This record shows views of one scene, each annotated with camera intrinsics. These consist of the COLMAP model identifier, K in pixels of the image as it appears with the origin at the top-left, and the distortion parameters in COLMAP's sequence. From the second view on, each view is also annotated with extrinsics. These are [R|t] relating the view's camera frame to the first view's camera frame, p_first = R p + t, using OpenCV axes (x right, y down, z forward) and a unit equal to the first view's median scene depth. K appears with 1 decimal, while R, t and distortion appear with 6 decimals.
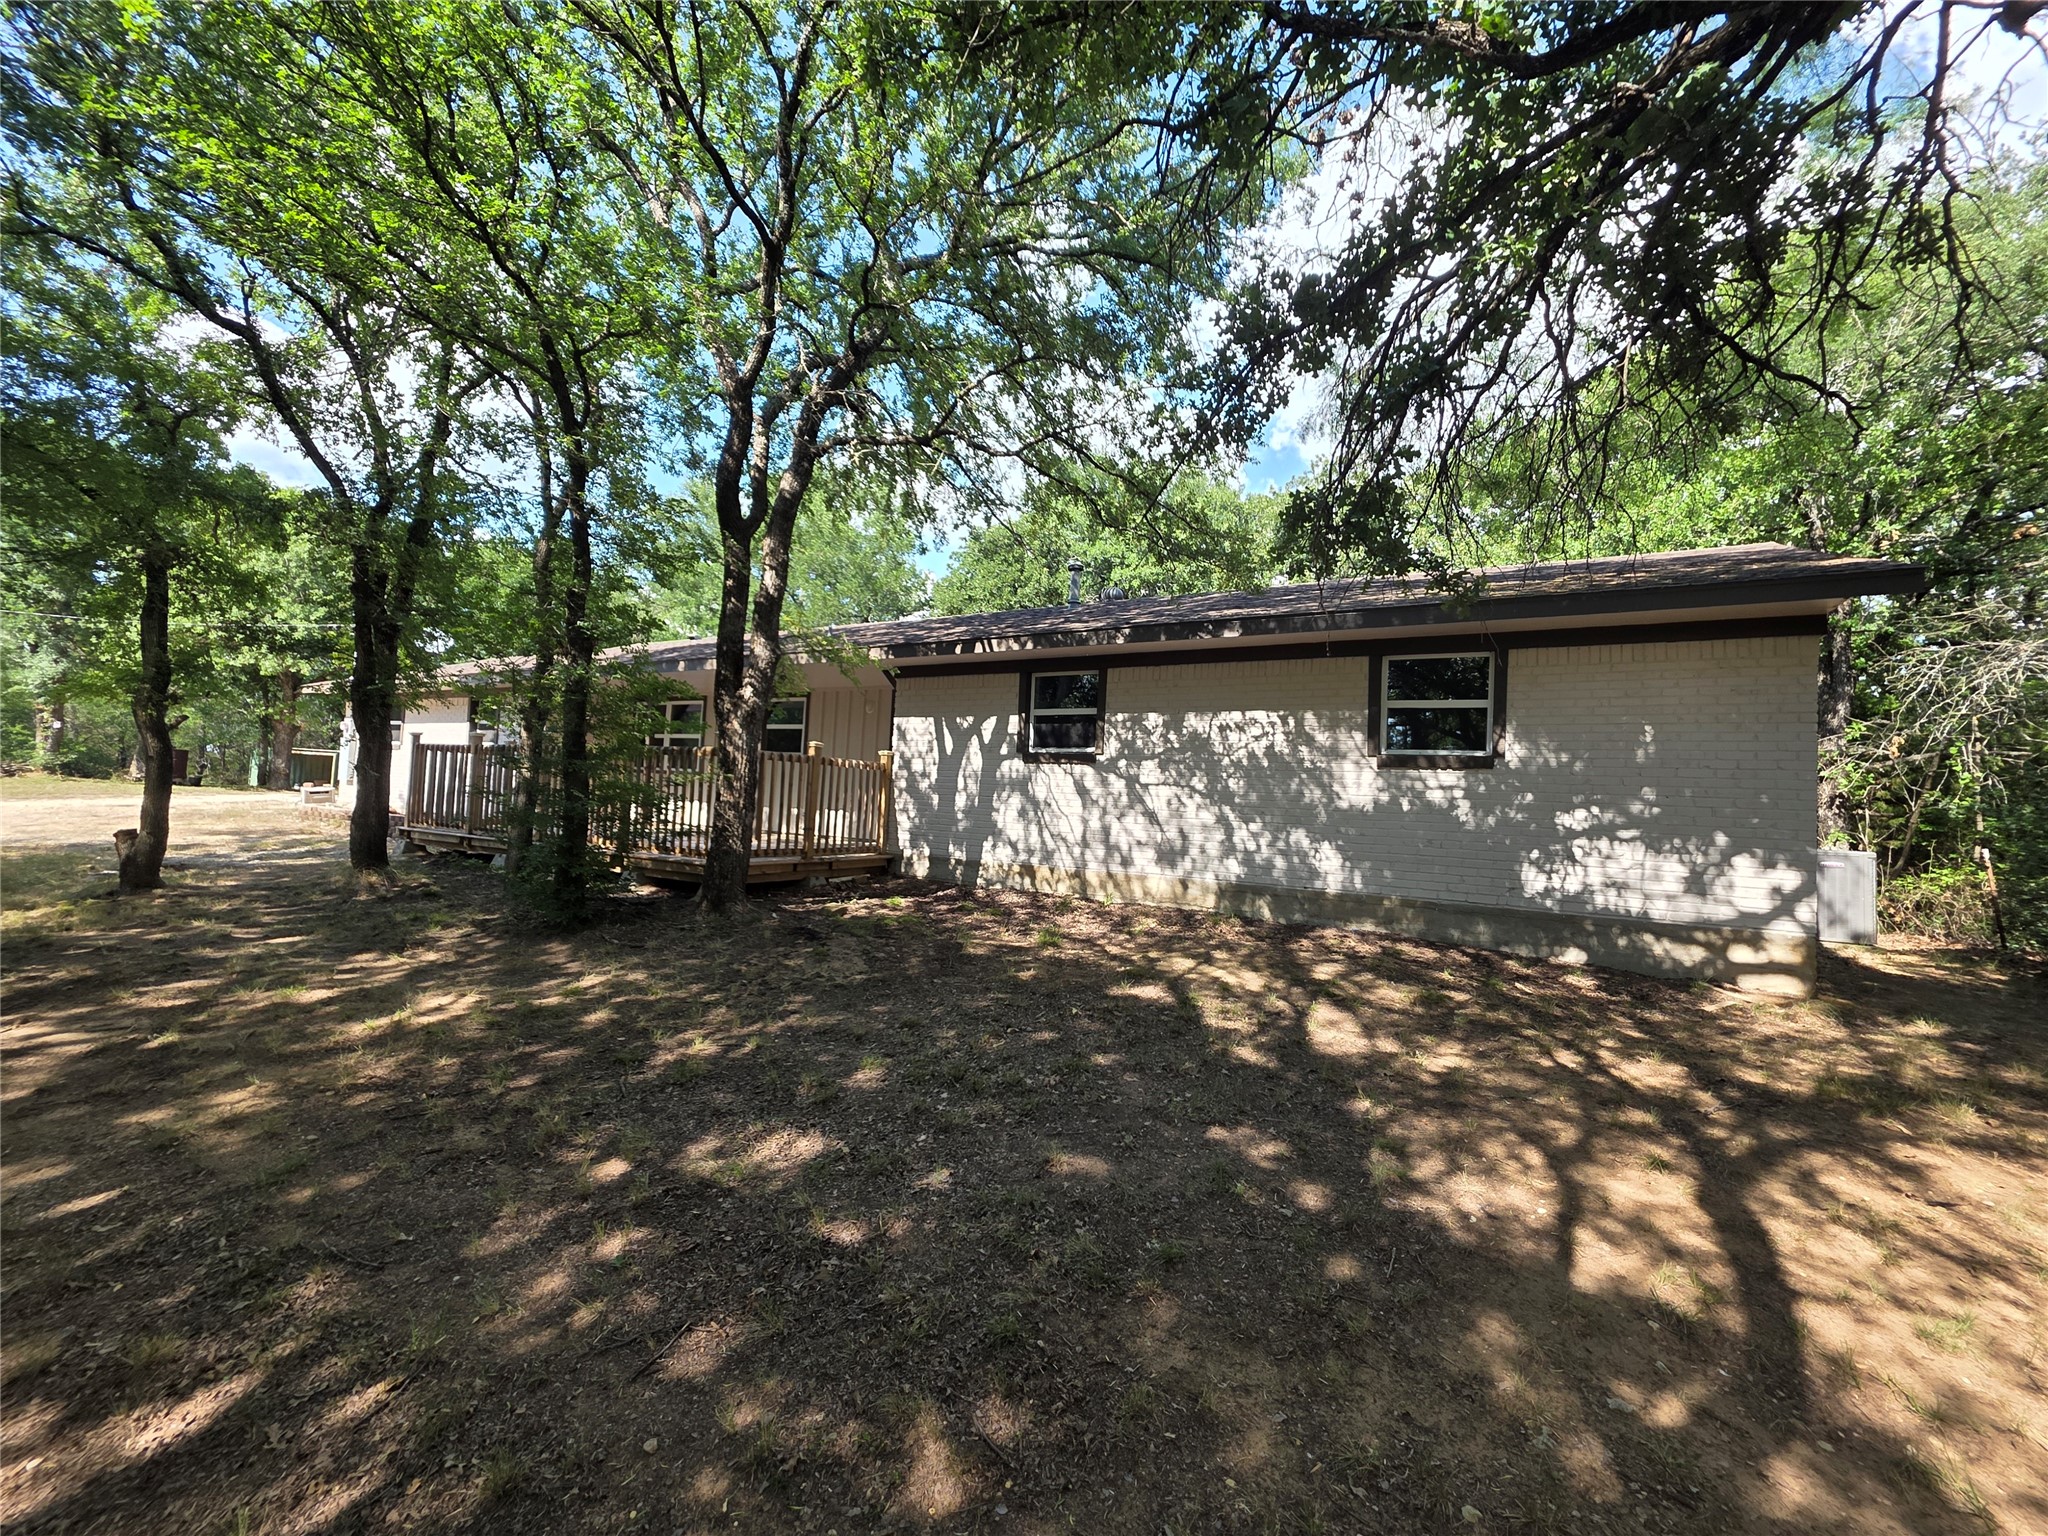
lens RADIAL K [[809.9, 0, 1044.8], [0, 809.9, 770.5], [0, 0, 1]] dist [-0.000861, 0.000110]
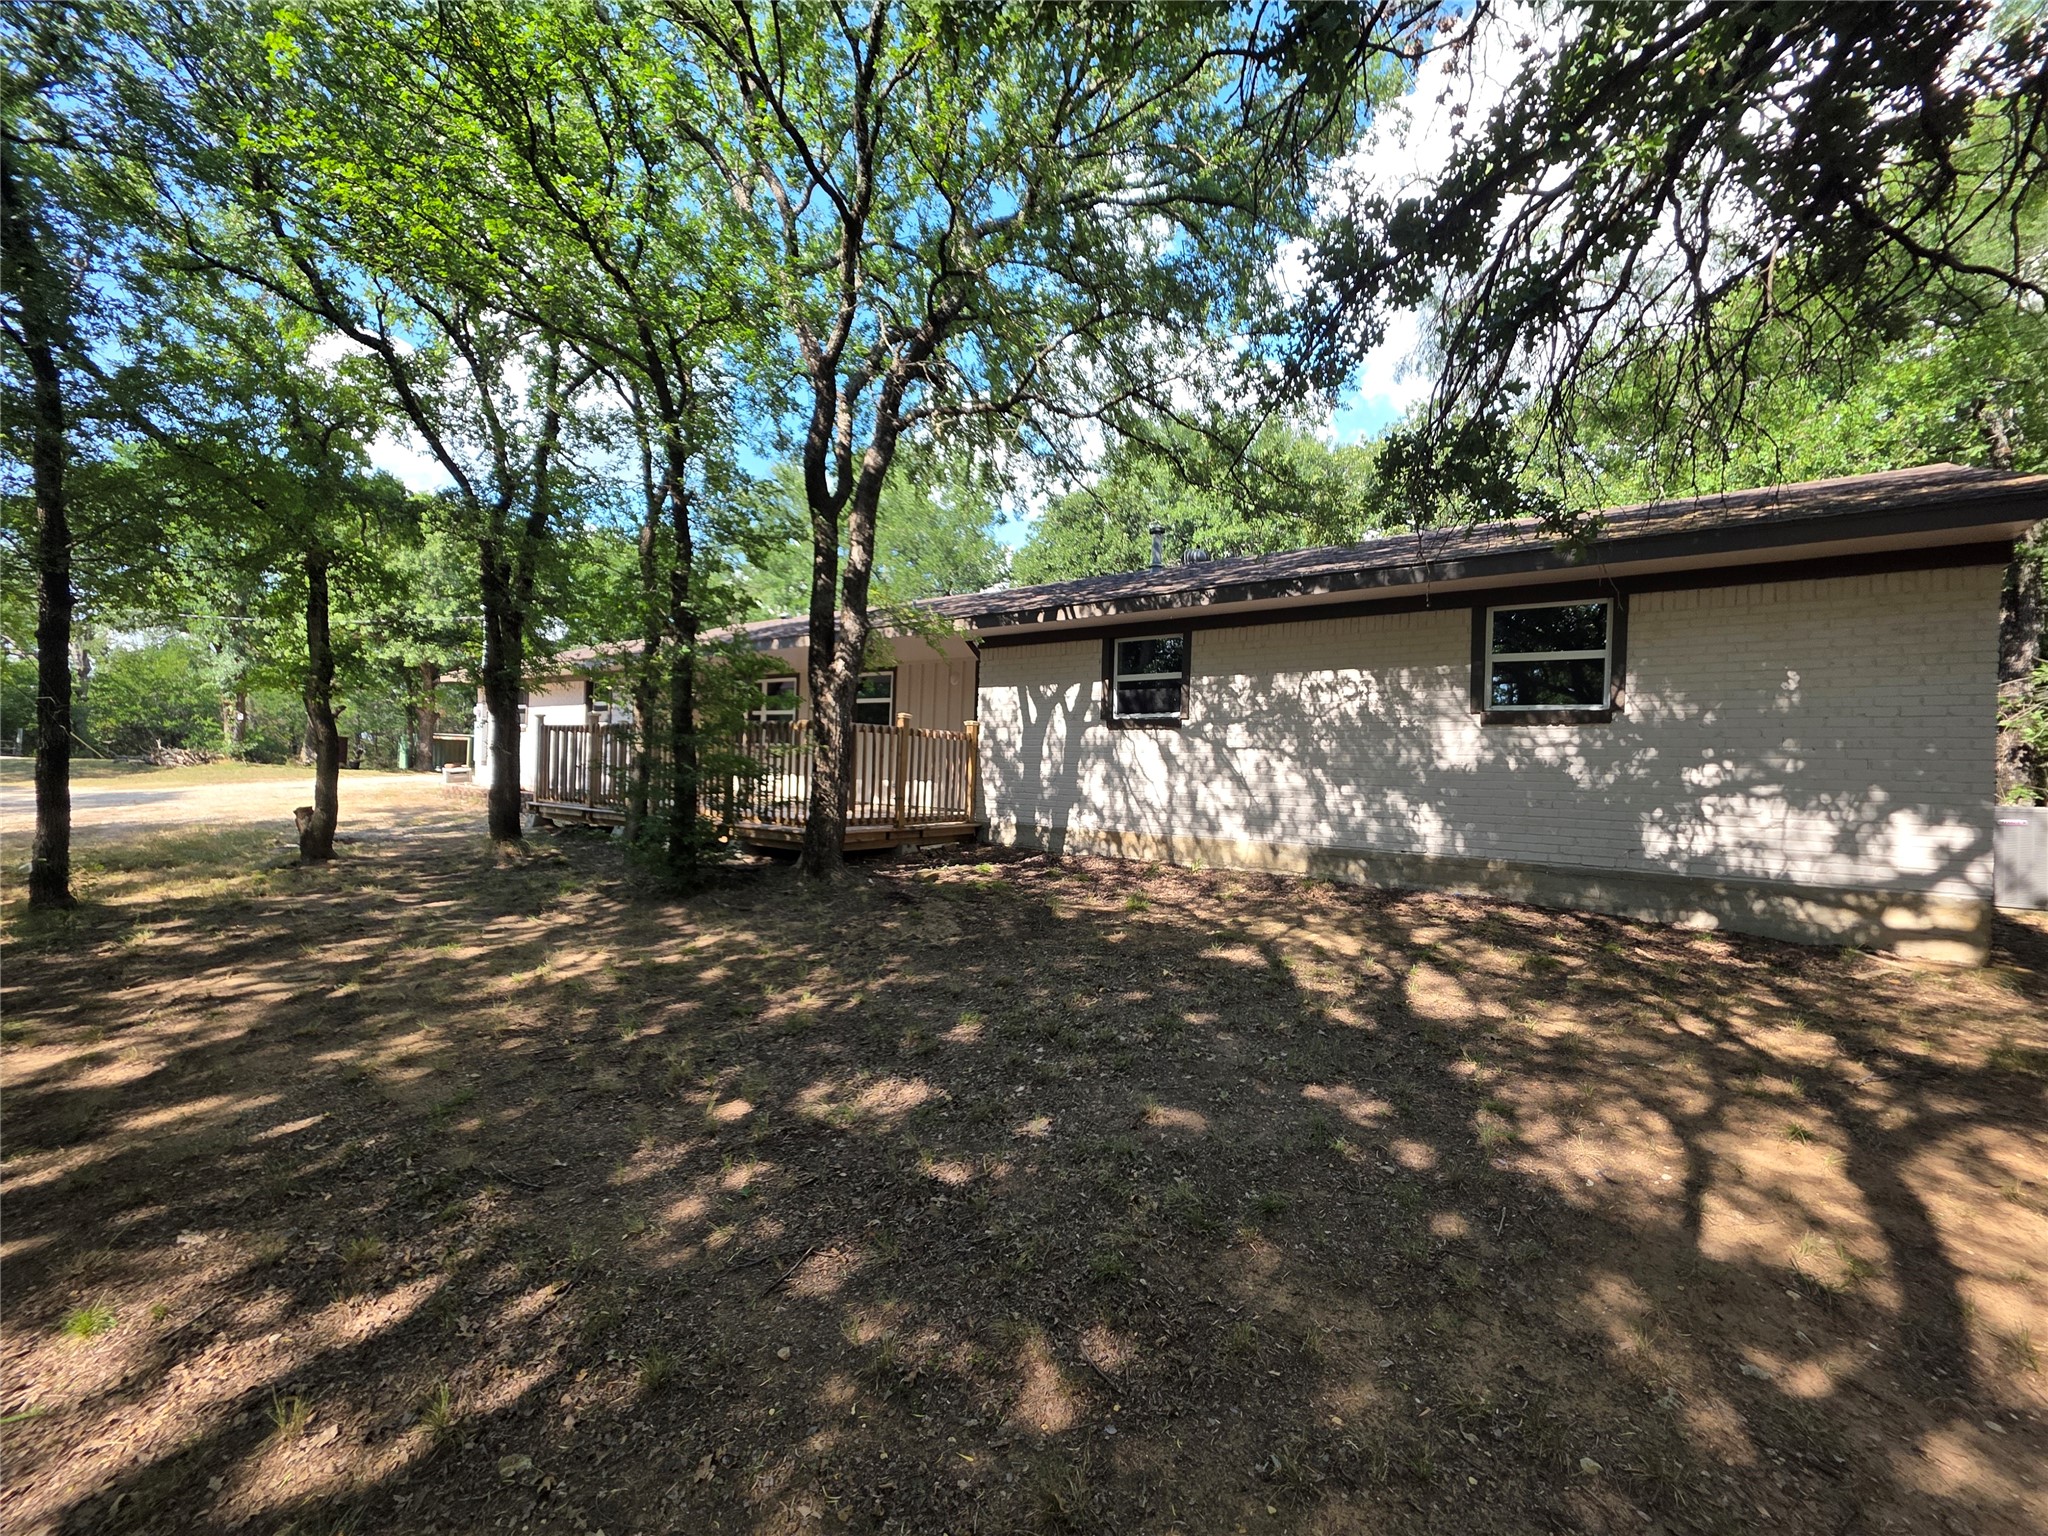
lens RADIAL K [[809.9, 0, 1039.9], [0, 809.9, 772.1], [0, 0, 1]] dist [-0.000861, 0.000110]
pose [[0.994256, -0.016020, -0.105827, -0.006726], [0.019842, 0.999185, 0.035165, 0.008888], [0.105177, -0.037063, 0.993763, -0.005420]]
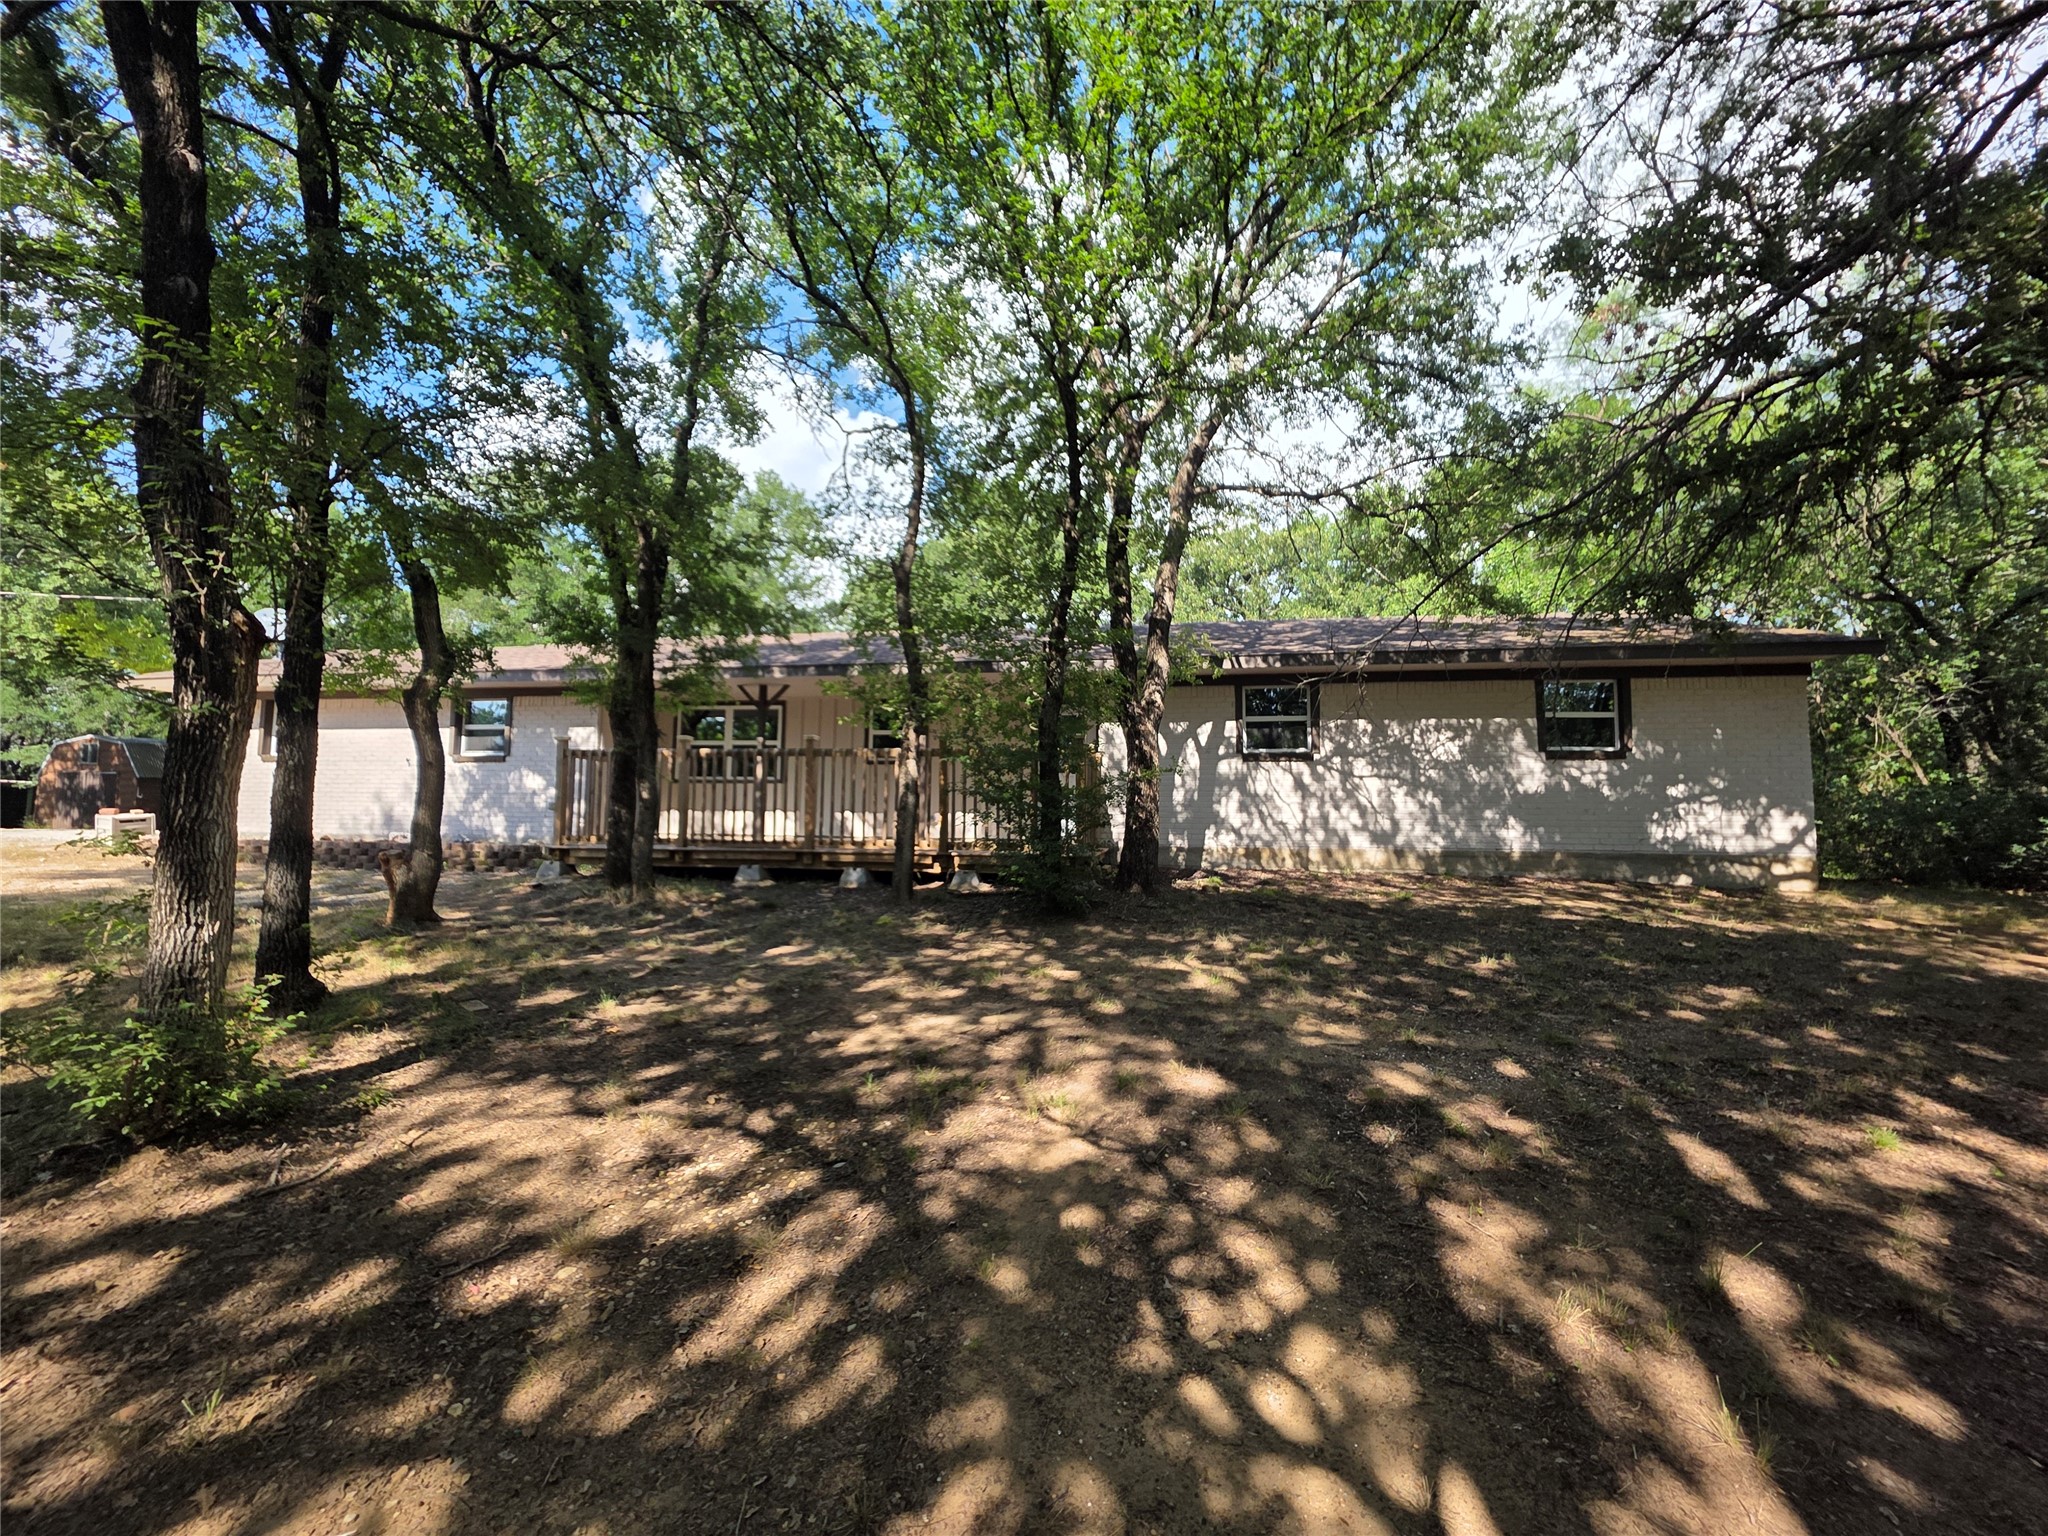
lens RADIAL K [[809.9, 0, 1022.5], [0, 809.9, 768.7], [0, 0, 1]] dist [-0.000861, 0.000110]
pose [[0.933330, -0.011889, 0.358822, -1.085933], [0.018855, 0.999695, -0.015919, 0.019616], [-0.358524, 0.021624, 0.933270, 0.015303]]
